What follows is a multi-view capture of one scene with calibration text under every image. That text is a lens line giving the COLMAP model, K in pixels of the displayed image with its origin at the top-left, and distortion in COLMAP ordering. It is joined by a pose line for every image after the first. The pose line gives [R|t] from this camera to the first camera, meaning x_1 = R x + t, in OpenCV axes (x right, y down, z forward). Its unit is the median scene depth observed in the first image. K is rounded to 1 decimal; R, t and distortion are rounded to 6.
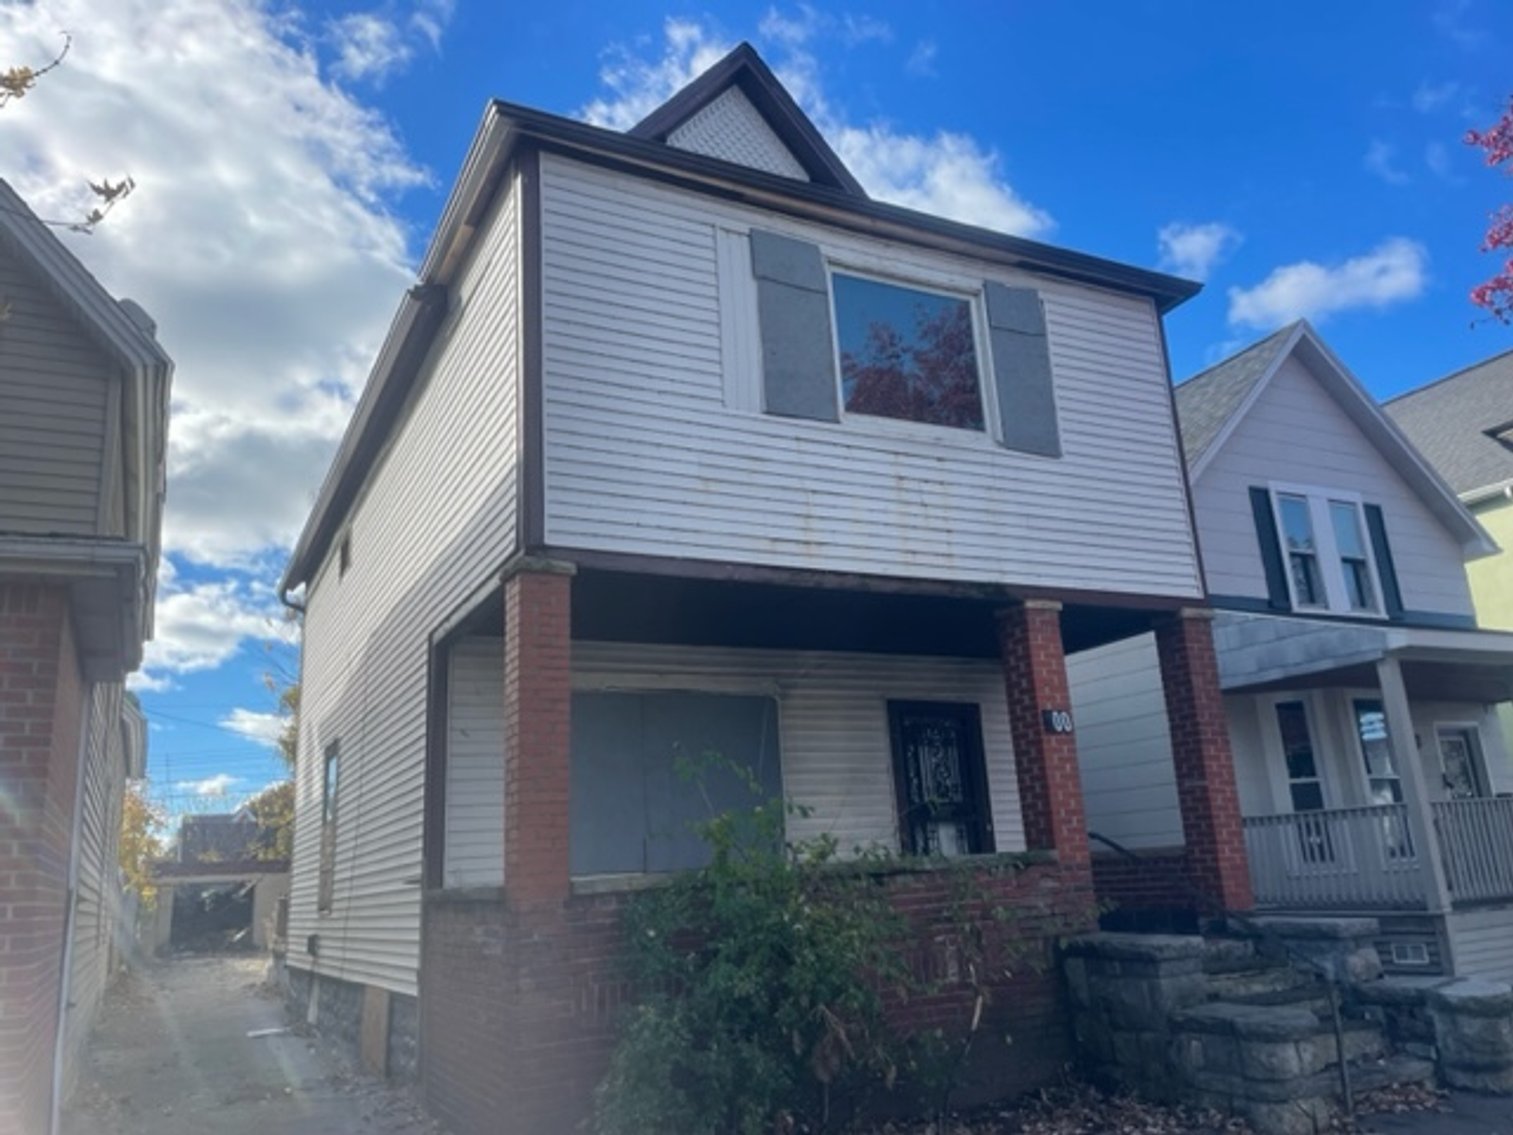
lens RADIAL K [[1152.8, 0, 762.6], [0, 1152.8, 572.0], [0, 0, 1]] dist [0.050330, -0.017617]
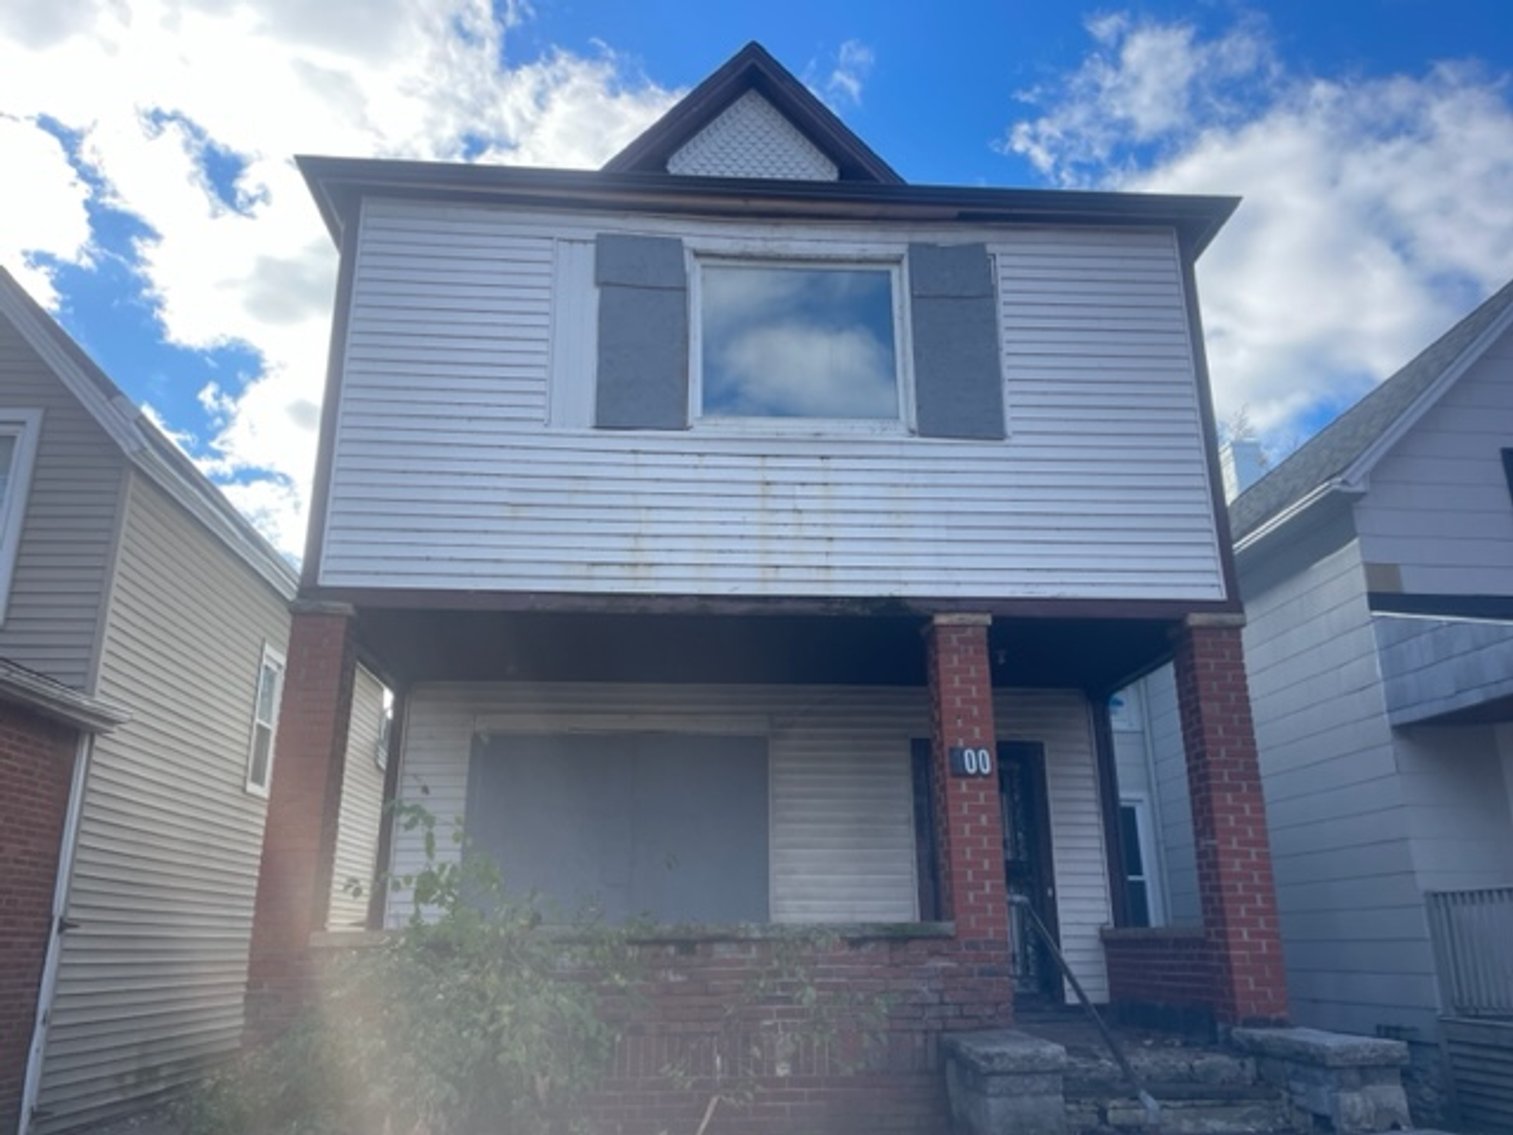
lens RADIAL K [[1152.8, 0, 757.8], [0, 1152.8, 578.0], [0, 0, 1]] dist [0.050330, -0.017617]
pose [[0.918373, -0.069200, -0.389618, 0.442534], [0.055847, 0.997402, -0.045511, 0.029072], [0.391755, 0.020037, 0.919851, 0.192404]]
